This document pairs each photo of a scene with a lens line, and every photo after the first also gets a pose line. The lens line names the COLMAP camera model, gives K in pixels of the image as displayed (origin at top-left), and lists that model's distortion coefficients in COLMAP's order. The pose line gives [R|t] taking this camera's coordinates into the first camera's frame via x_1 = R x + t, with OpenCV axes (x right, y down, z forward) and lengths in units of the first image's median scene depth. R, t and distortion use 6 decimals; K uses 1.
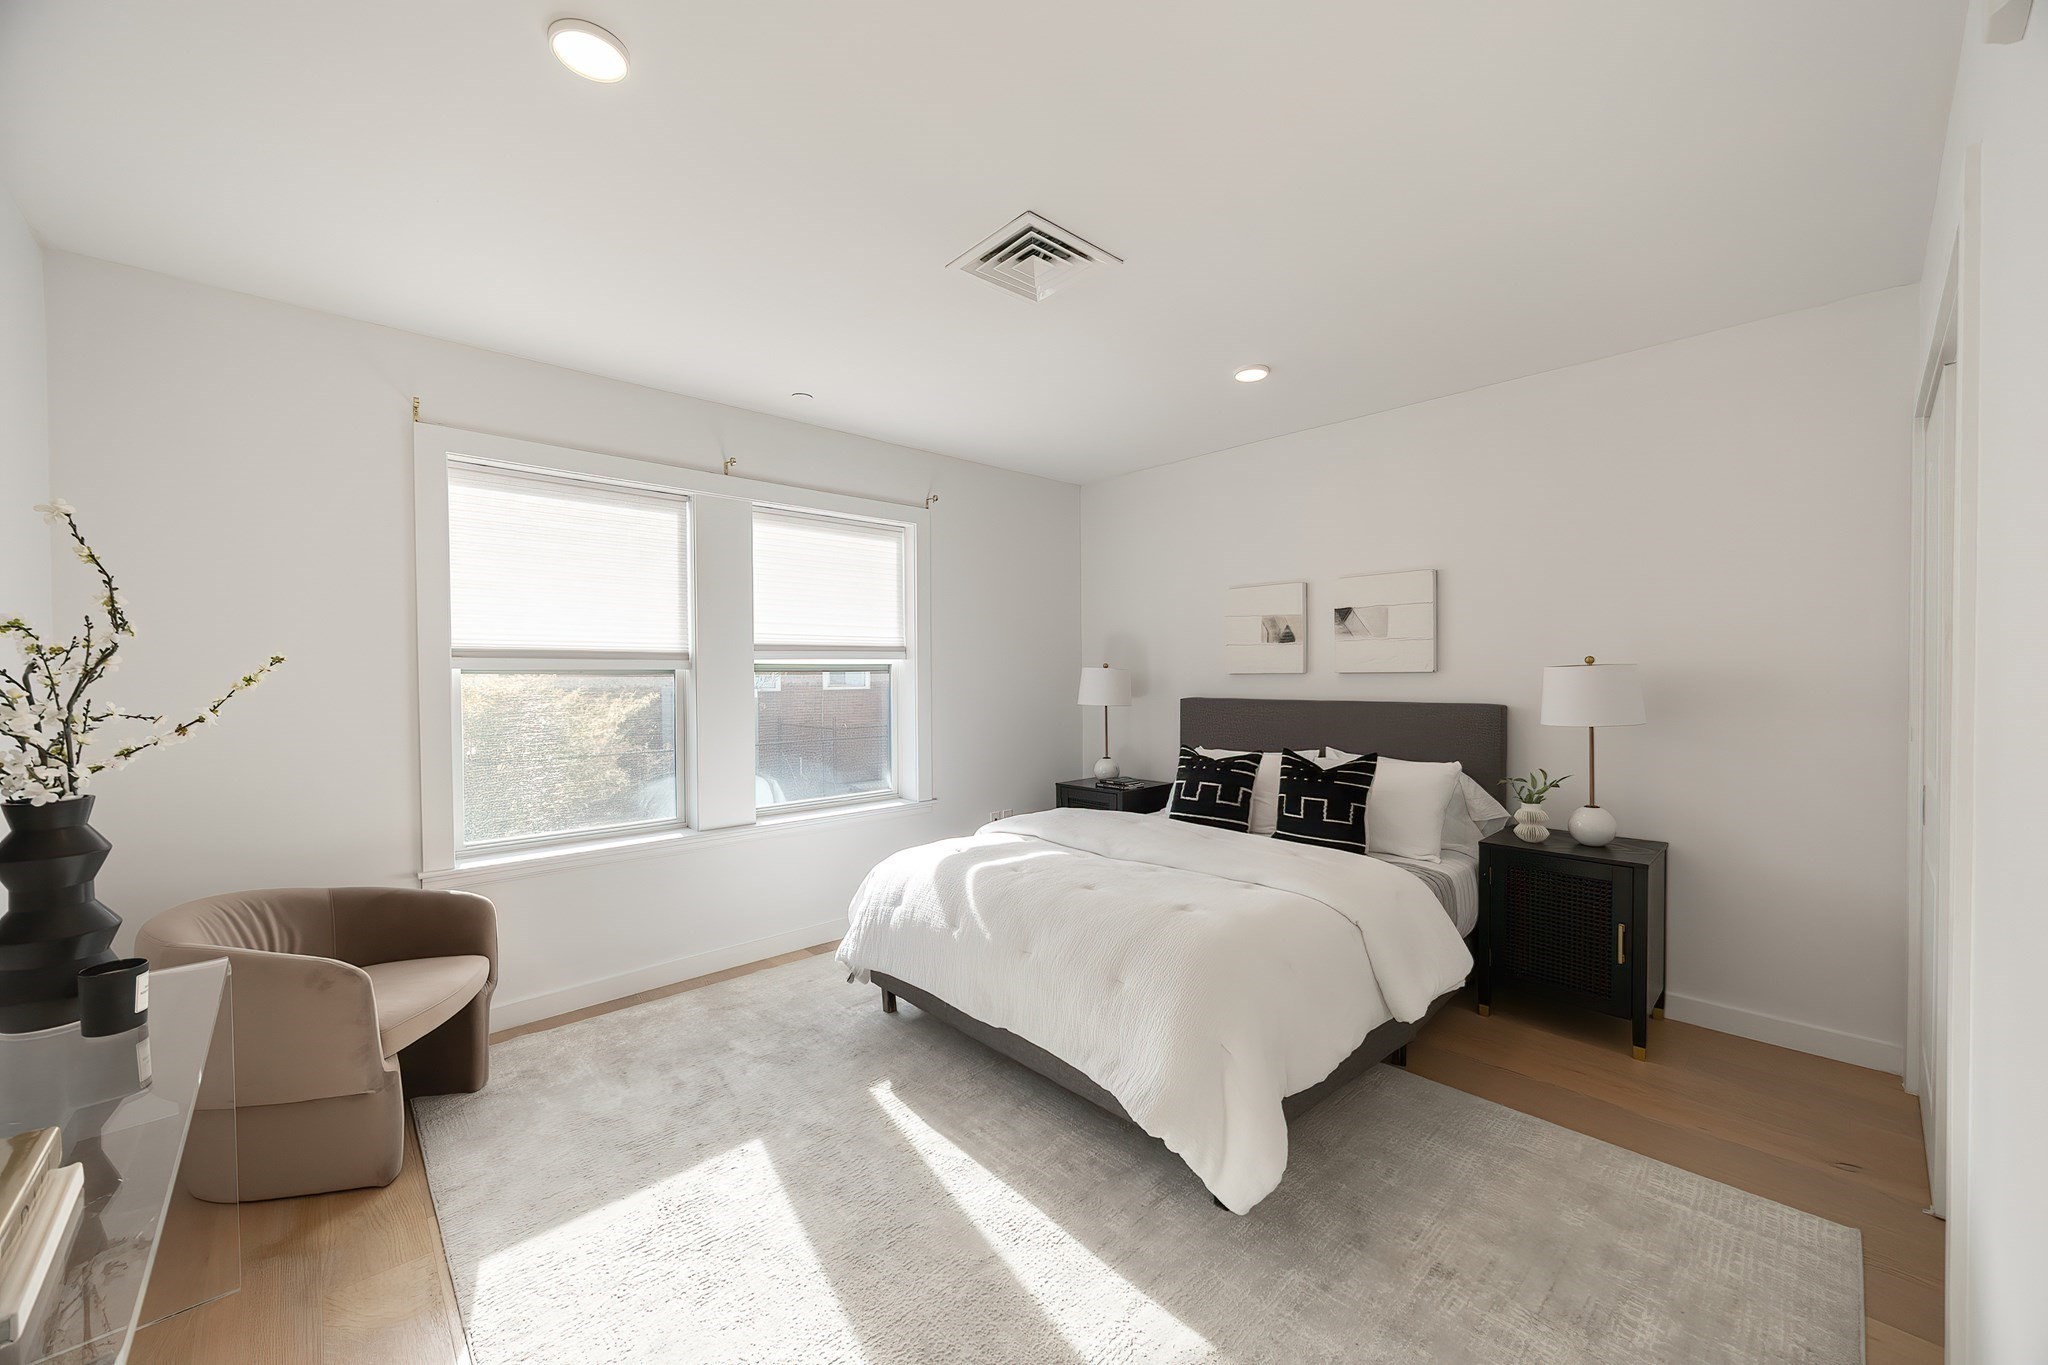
lens RADIAL K [[773.1, 0, 1024.0], [0, 773.1, 682.5], [0, 0, 1]] dist [-0.042412, -0.000041]
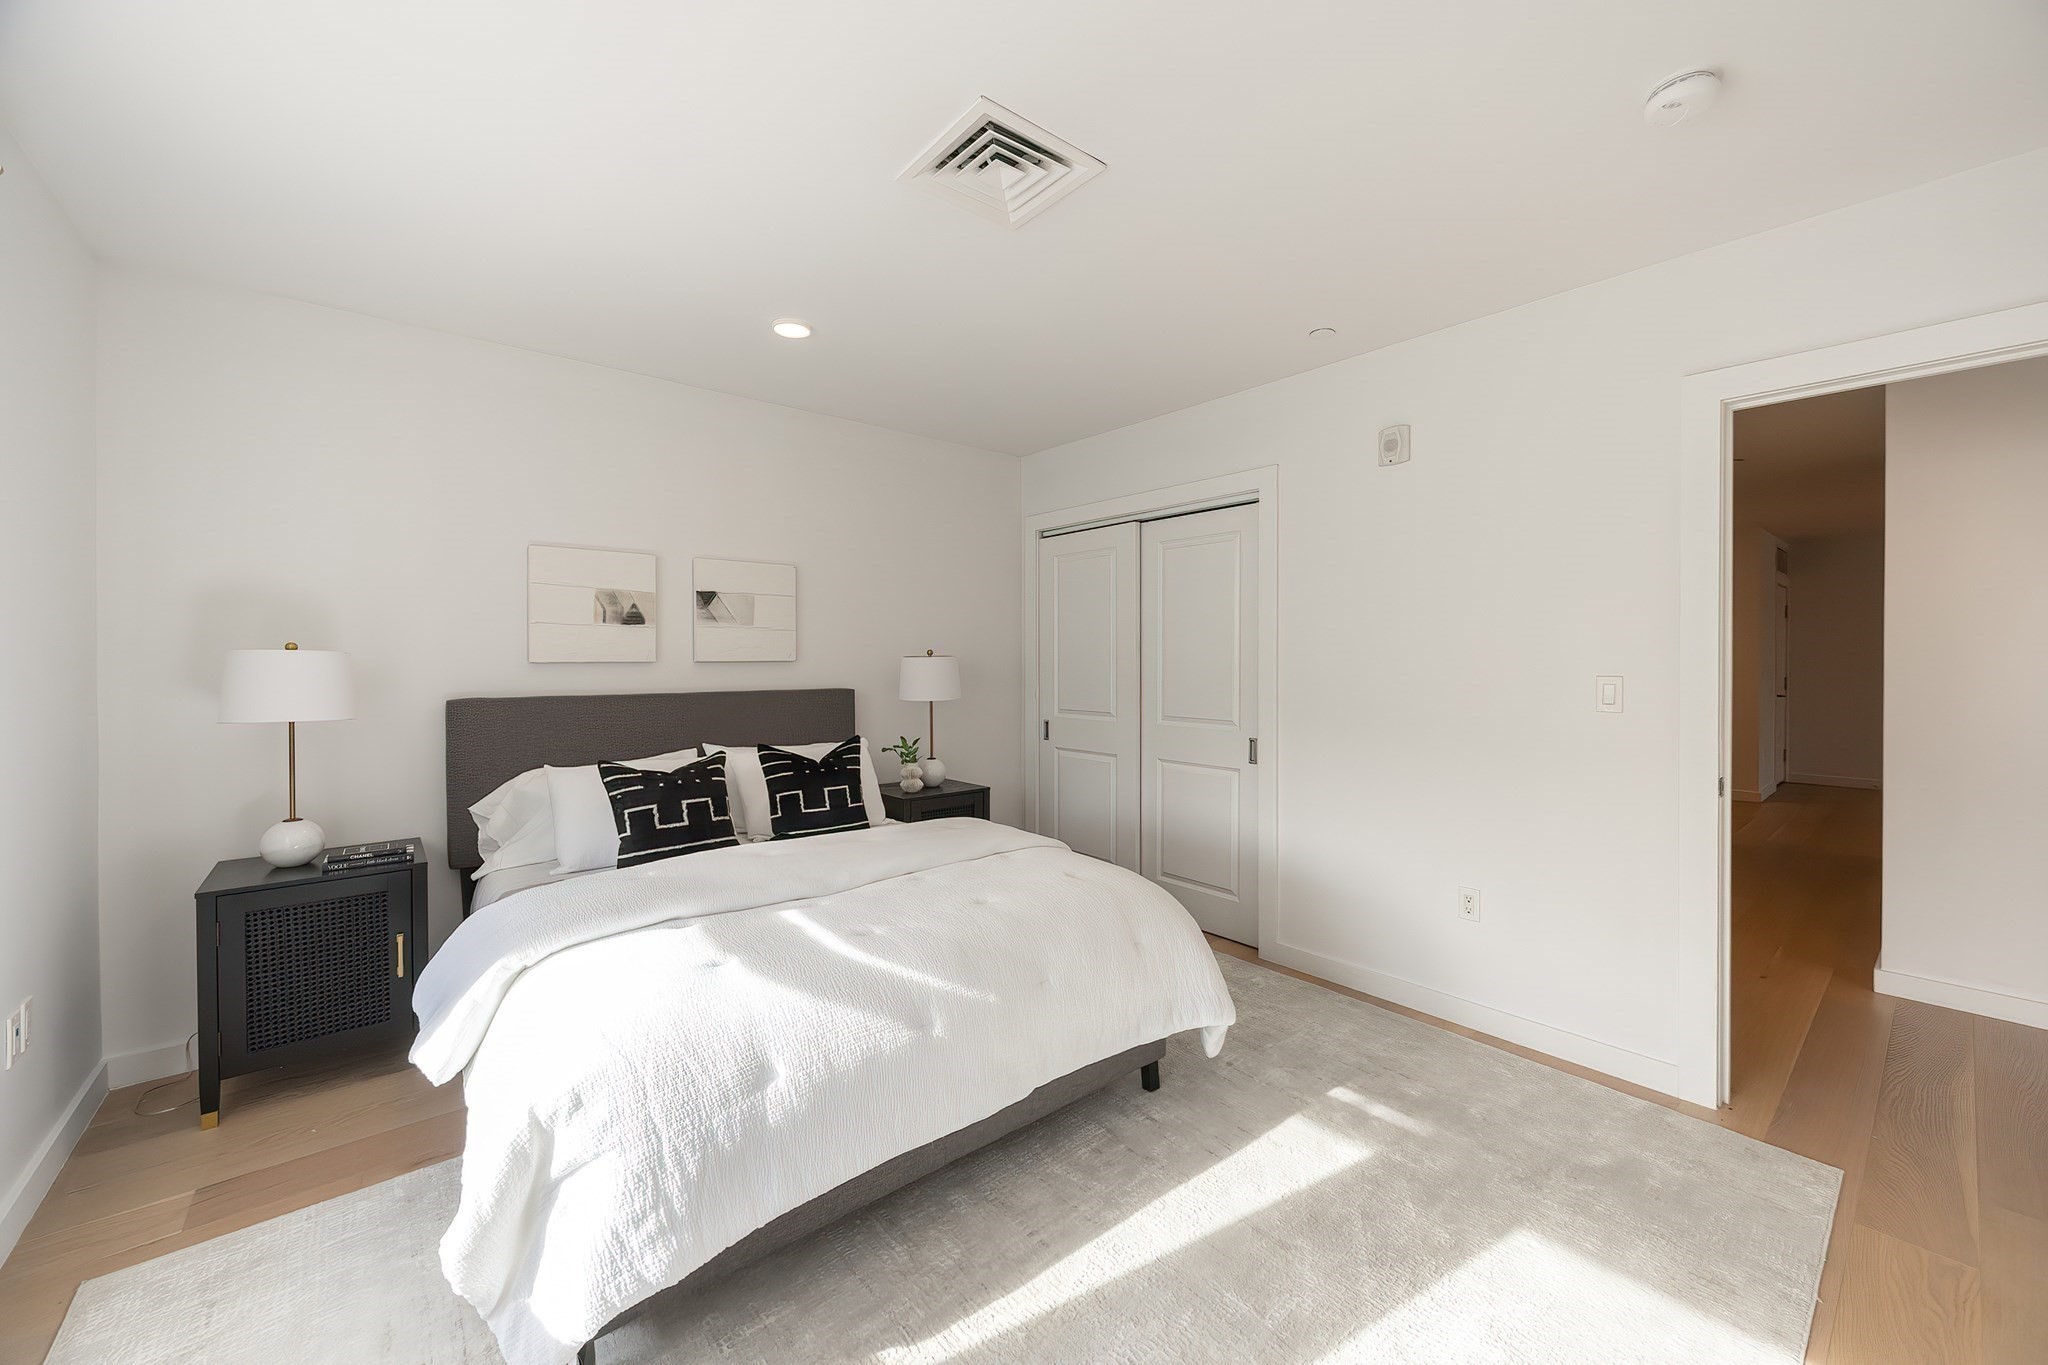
lens RADIAL K [[806.5, 0, 1030.7], [0, 806.5, 670.4], [0, 0, 1]] dist [-0.000449, 0.000001]
pose [[0.027211, -0.006506, 0.999609, -0.585567], [0.010467, 0.999926, 0.006223, -0.004542], [-0.999575, 0.010294, 0.027277, 0.637167]]
